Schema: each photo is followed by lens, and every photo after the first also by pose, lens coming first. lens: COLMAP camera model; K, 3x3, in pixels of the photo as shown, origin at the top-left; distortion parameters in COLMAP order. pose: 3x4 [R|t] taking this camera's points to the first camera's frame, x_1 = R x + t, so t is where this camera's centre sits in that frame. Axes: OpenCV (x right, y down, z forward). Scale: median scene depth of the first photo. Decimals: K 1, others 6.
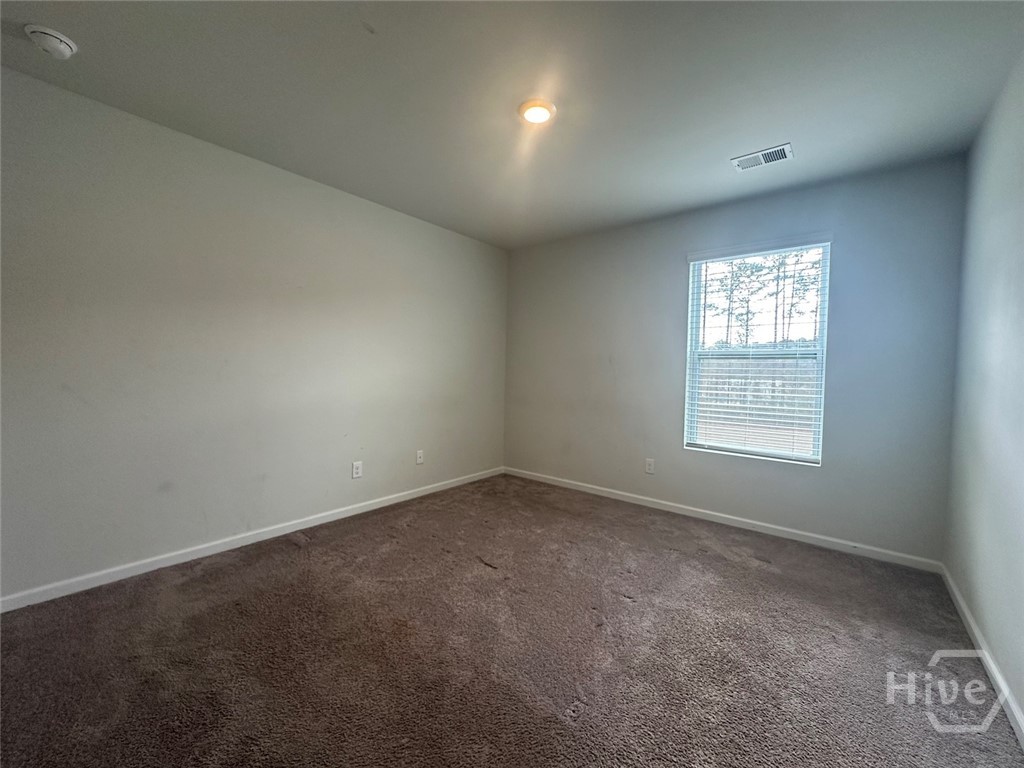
lens RADIAL K [[367.3, 0, 512.0], [0, 367.3, 384.0], [0, 0, 1]] dist [0.000623, 0.000097]
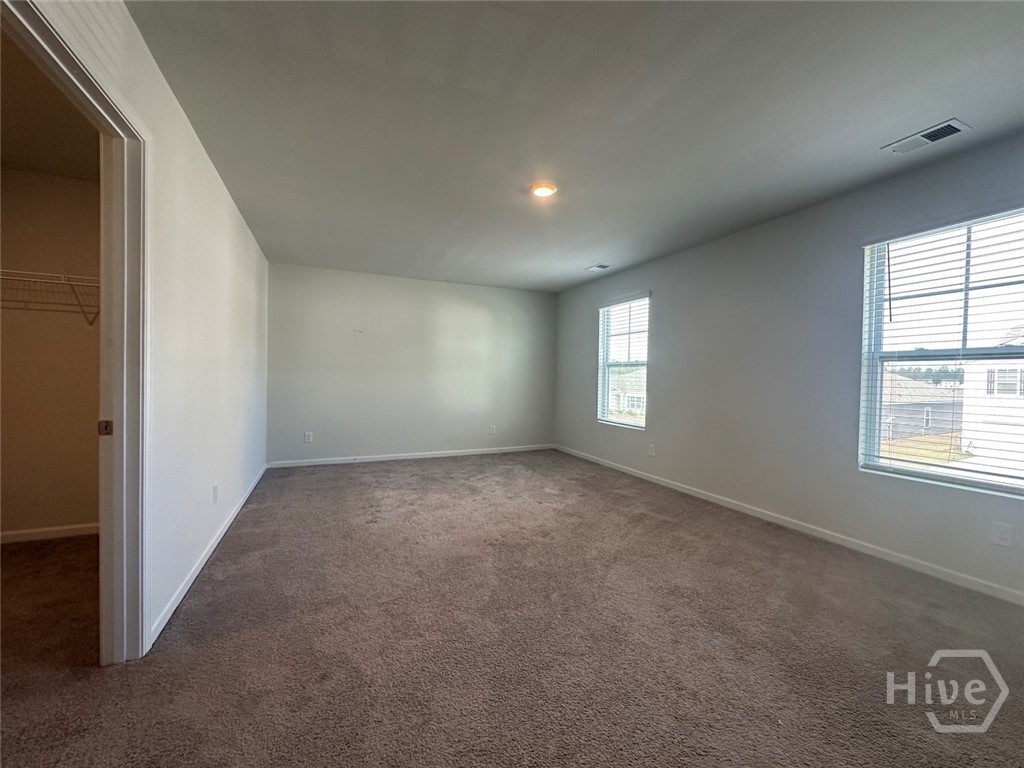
lens RADIAL K [[408.5, 0, 516.8], [0, 408.5, 383.4], [0, 0, 1]] dist [-0.000734, -0.000101]
pose [[0.880951, 0.004635, -0.473184, 0.273076], [-0.015844, 0.999680, -0.019706, 0.012634], [0.472942, 0.024857, 0.880743, -0.210099]]
